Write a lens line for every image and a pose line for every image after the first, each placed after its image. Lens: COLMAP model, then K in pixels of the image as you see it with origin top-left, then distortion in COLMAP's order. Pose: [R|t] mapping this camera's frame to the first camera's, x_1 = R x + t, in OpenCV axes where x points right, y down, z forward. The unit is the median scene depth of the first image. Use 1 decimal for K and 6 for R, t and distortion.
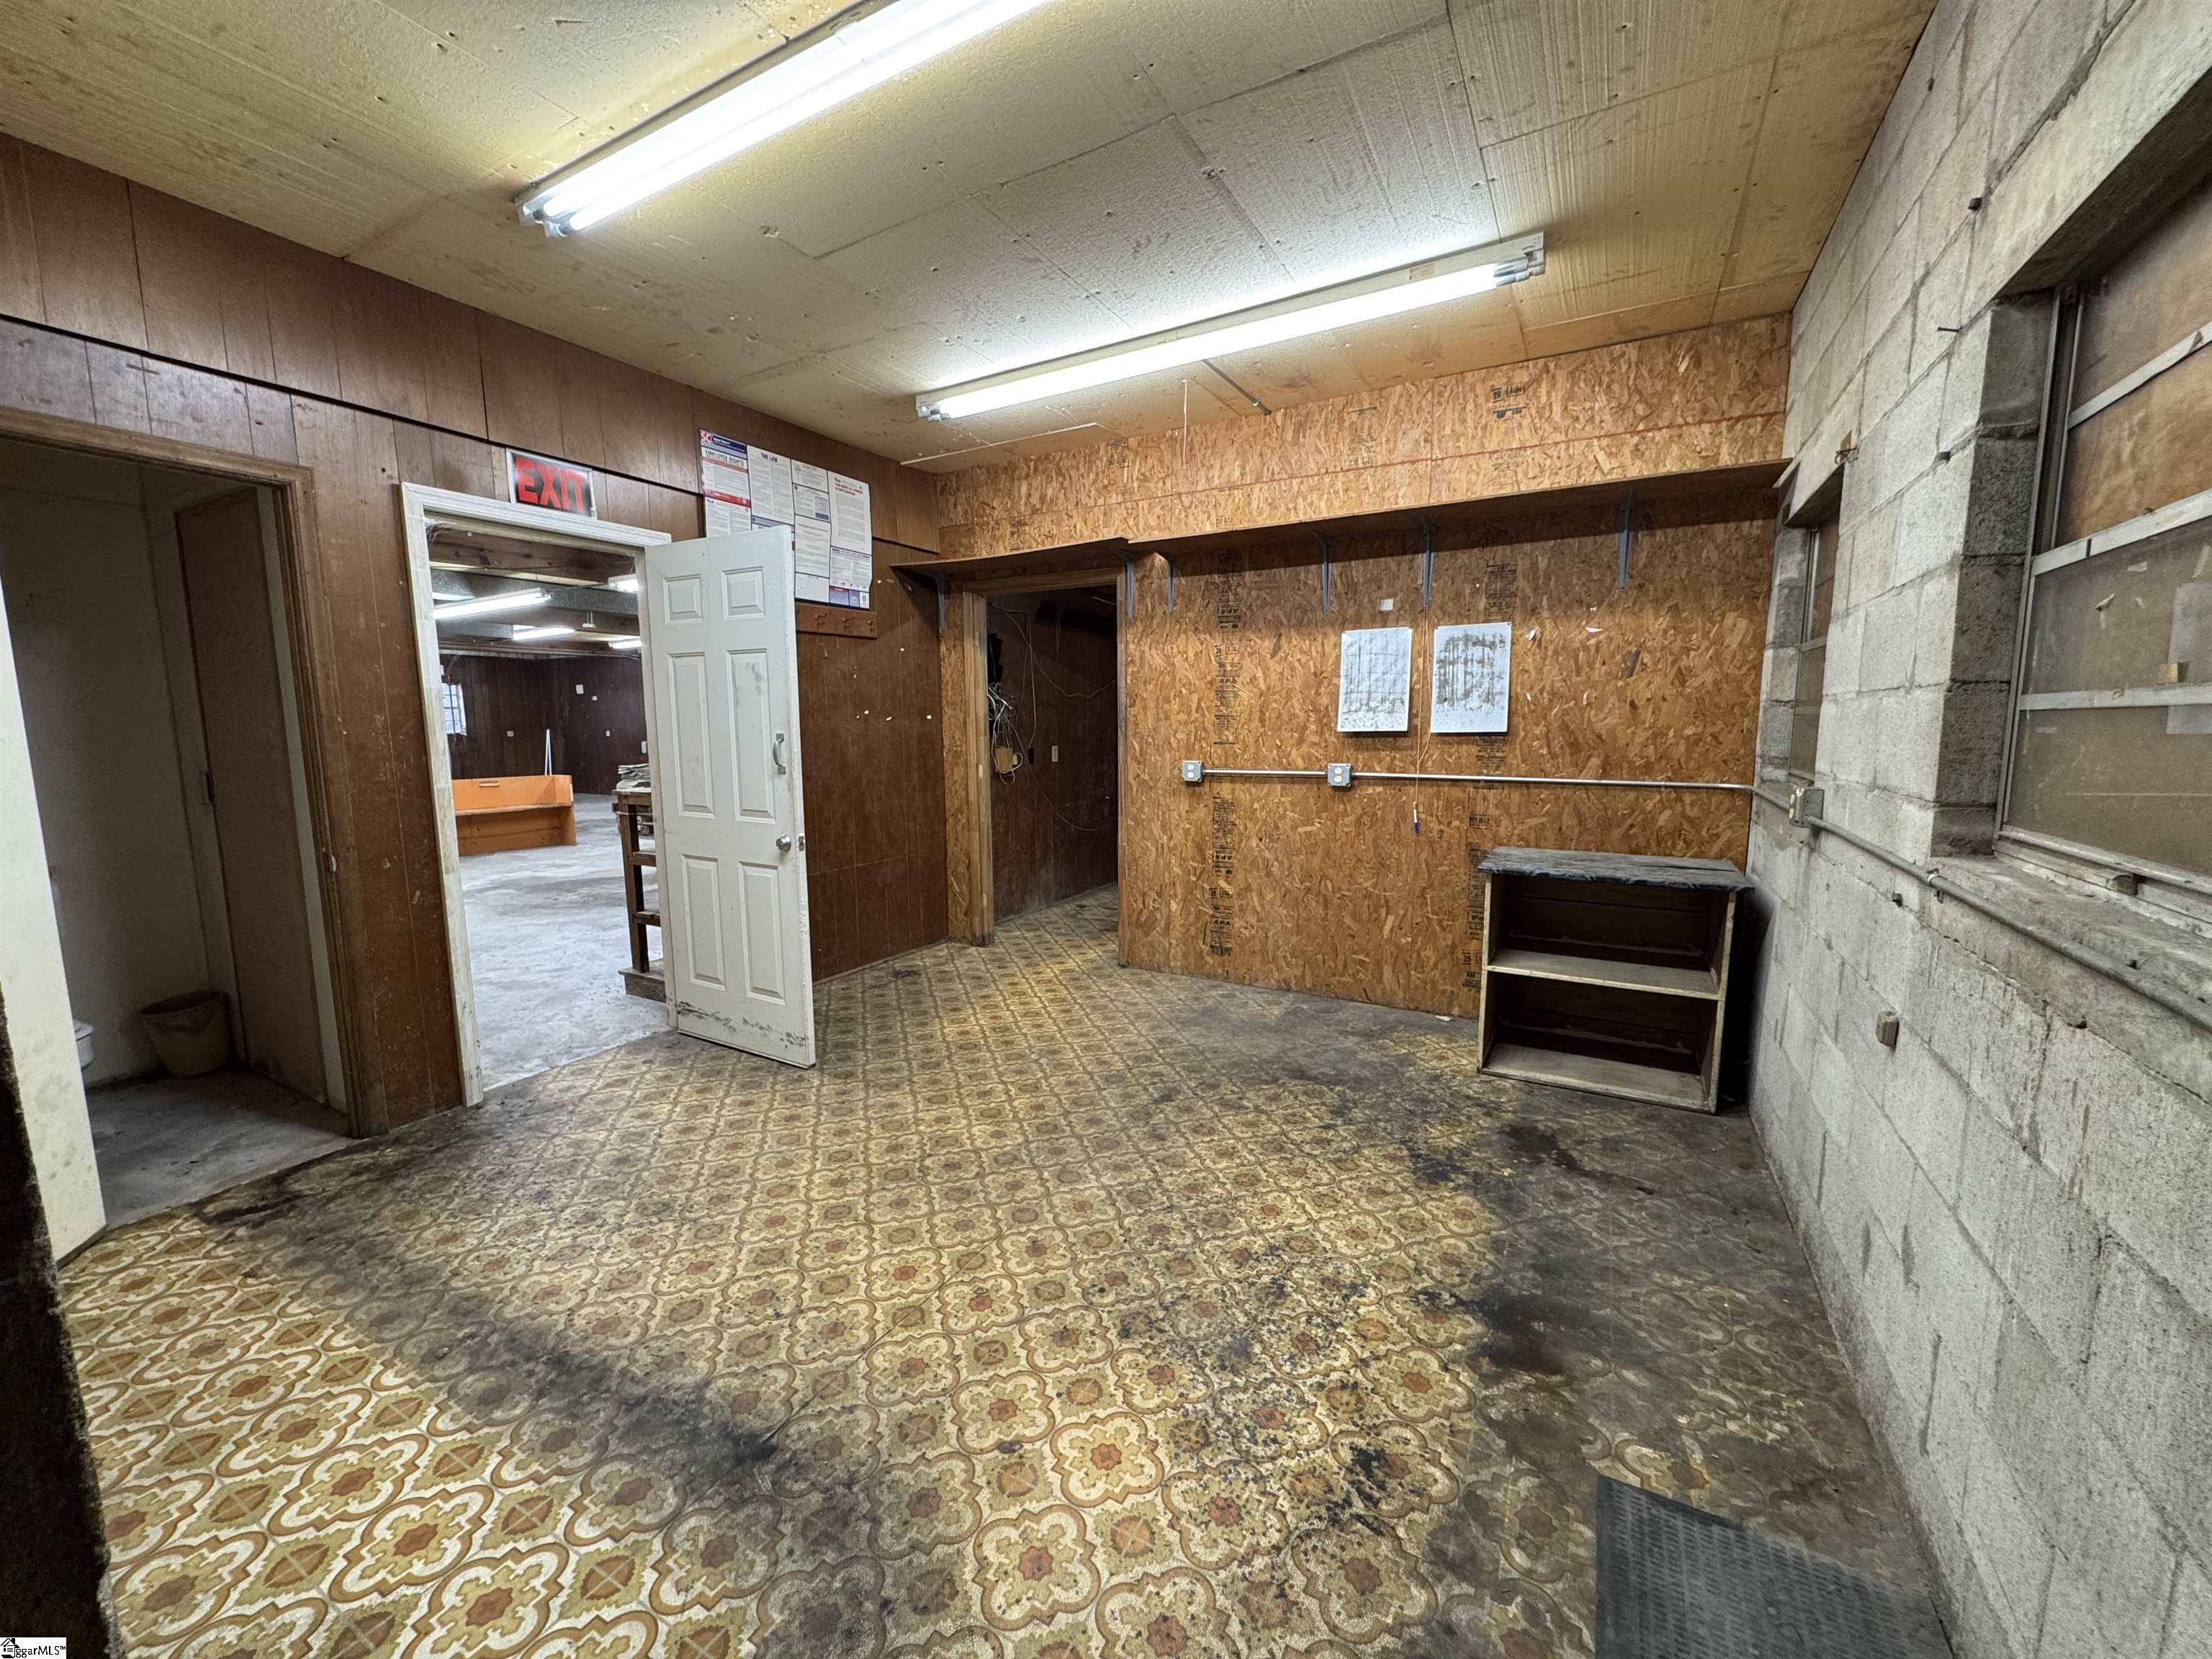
lens RADIAL K [[882.0, 0, 1105.1], [0, 882.0, 826.9], [0, 0, 1]] dist [0.000407, 0.000158]
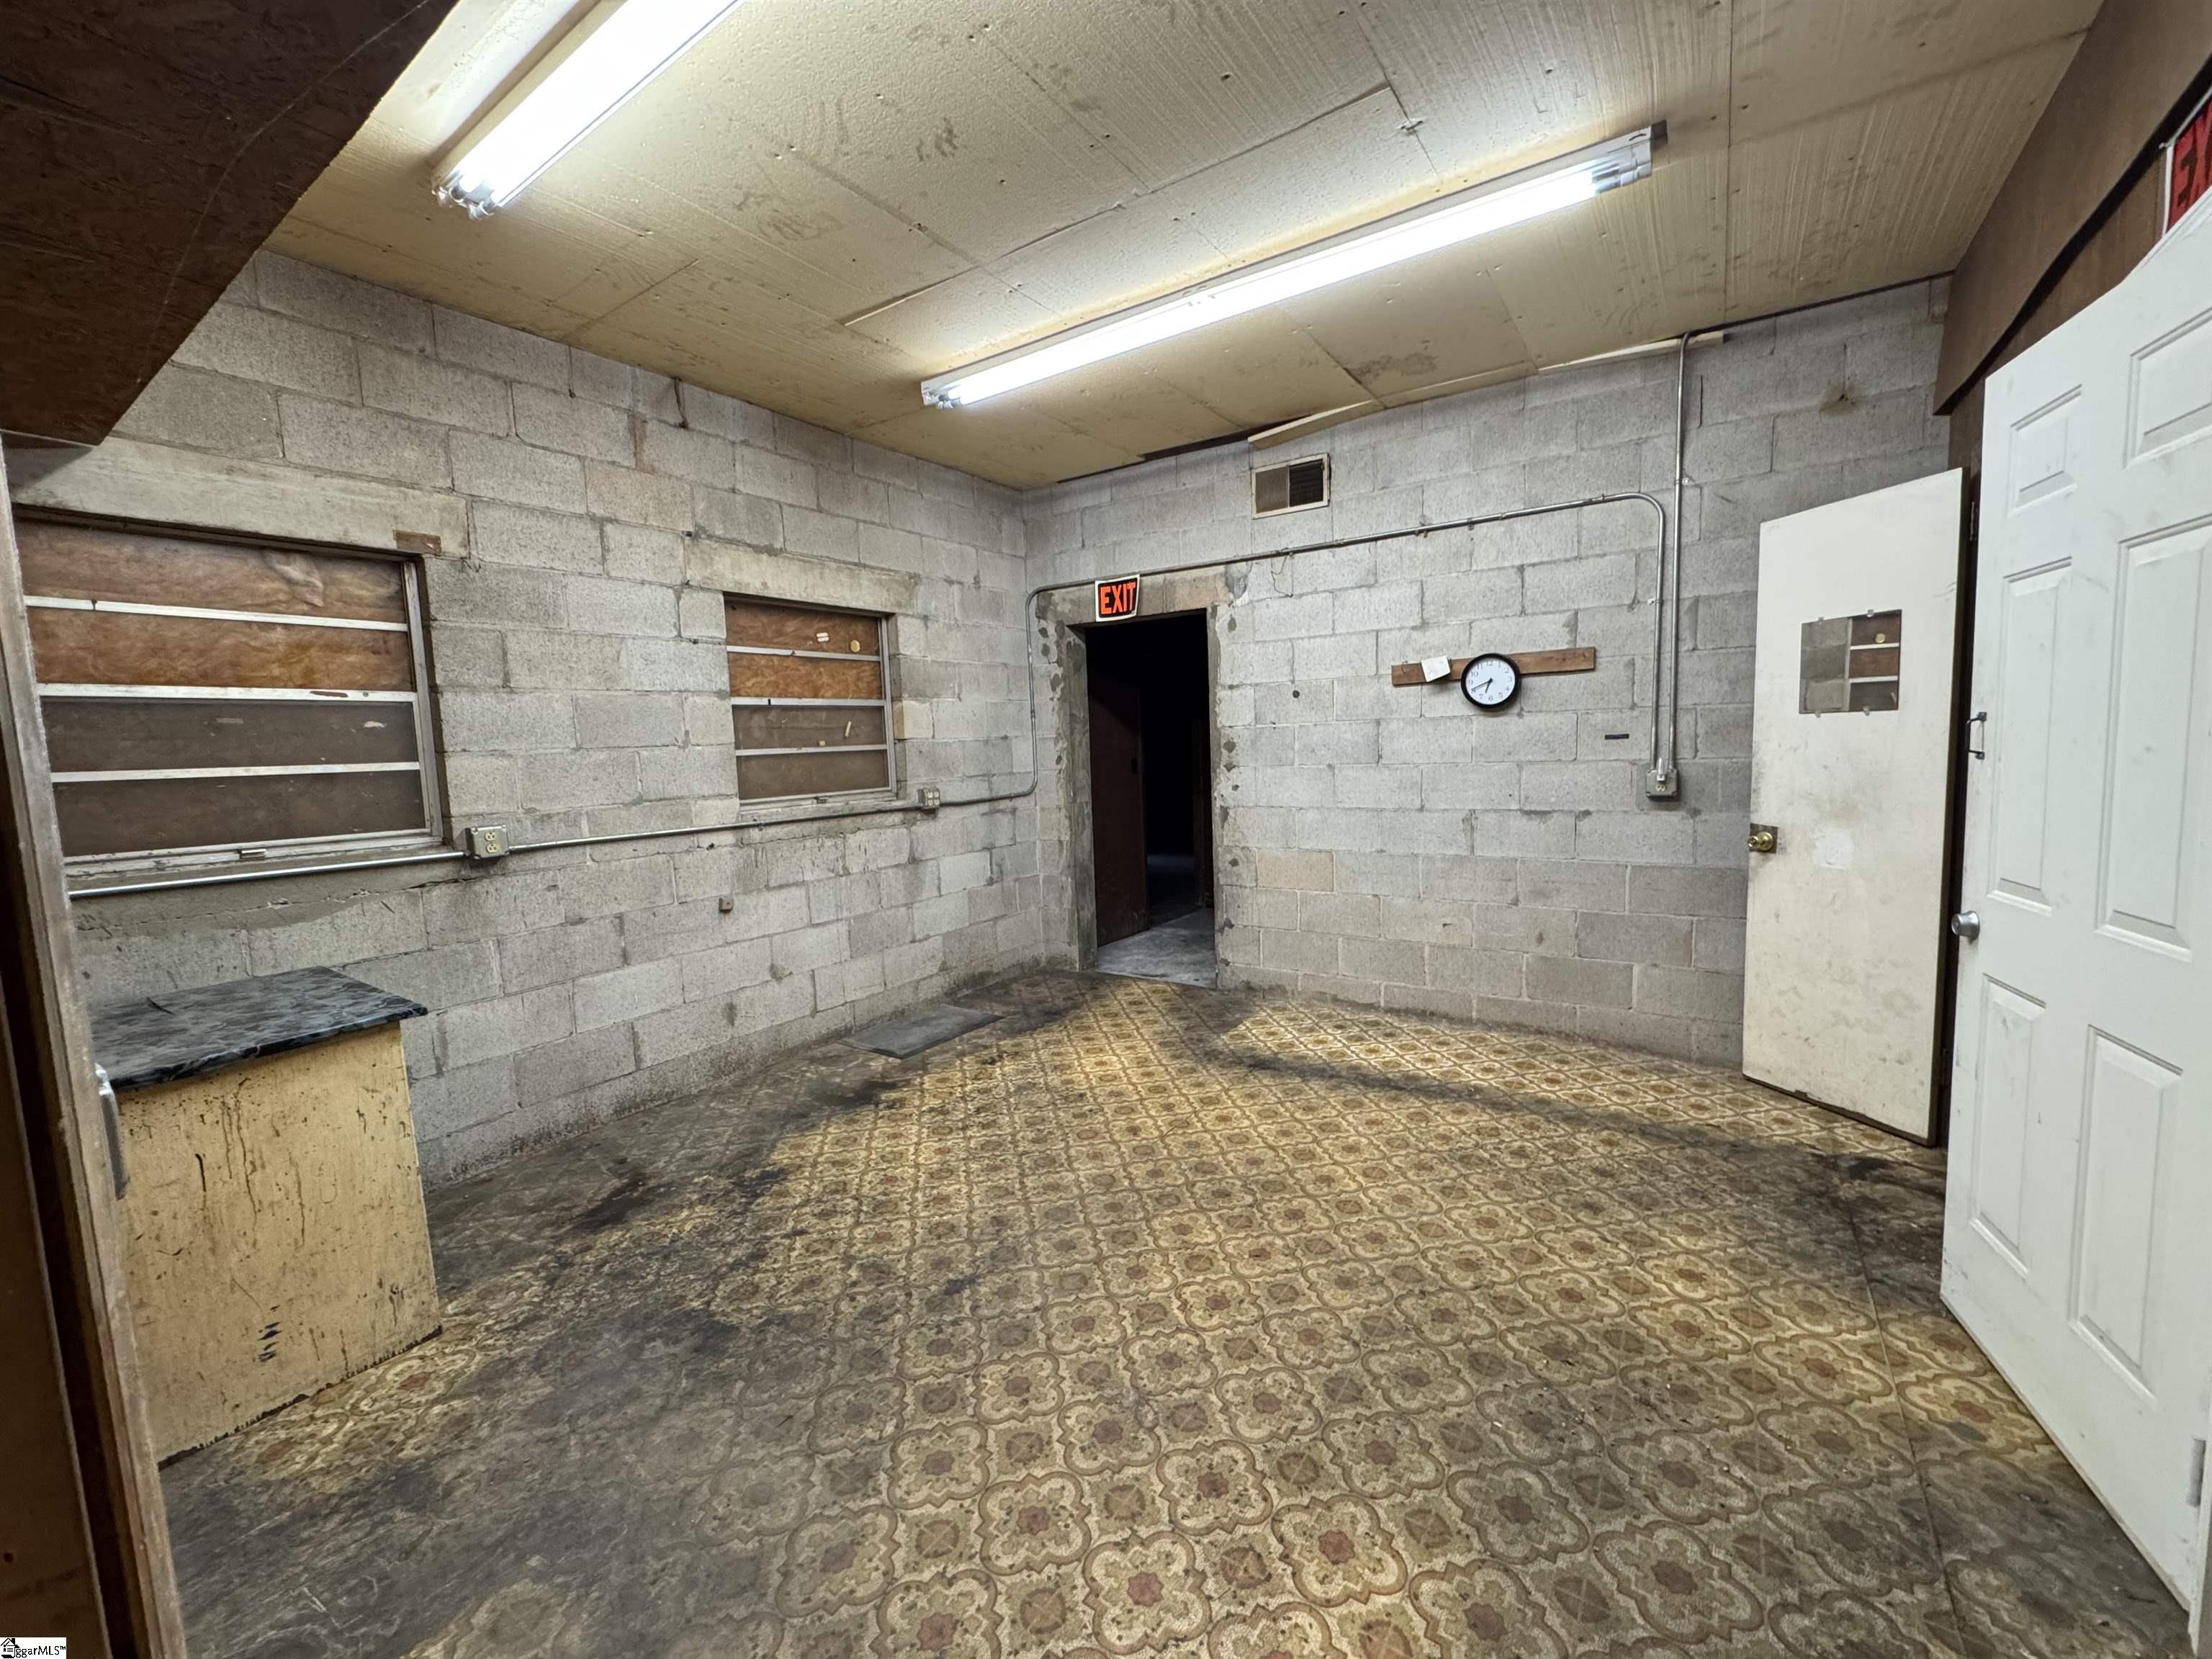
lens RADIAL K [[882.0, 0, 1107.8], [0, 882.0, 832.0], [0, 0, 1]] dist [0.000407, 0.000158]
pose [[-0.994886, 0.033717, 0.095212, -0.169689], [0.054006, 0.974152, 0.219344, -0.251047], [-0.085356, 0.223365, -0.970991, 2.058648]]
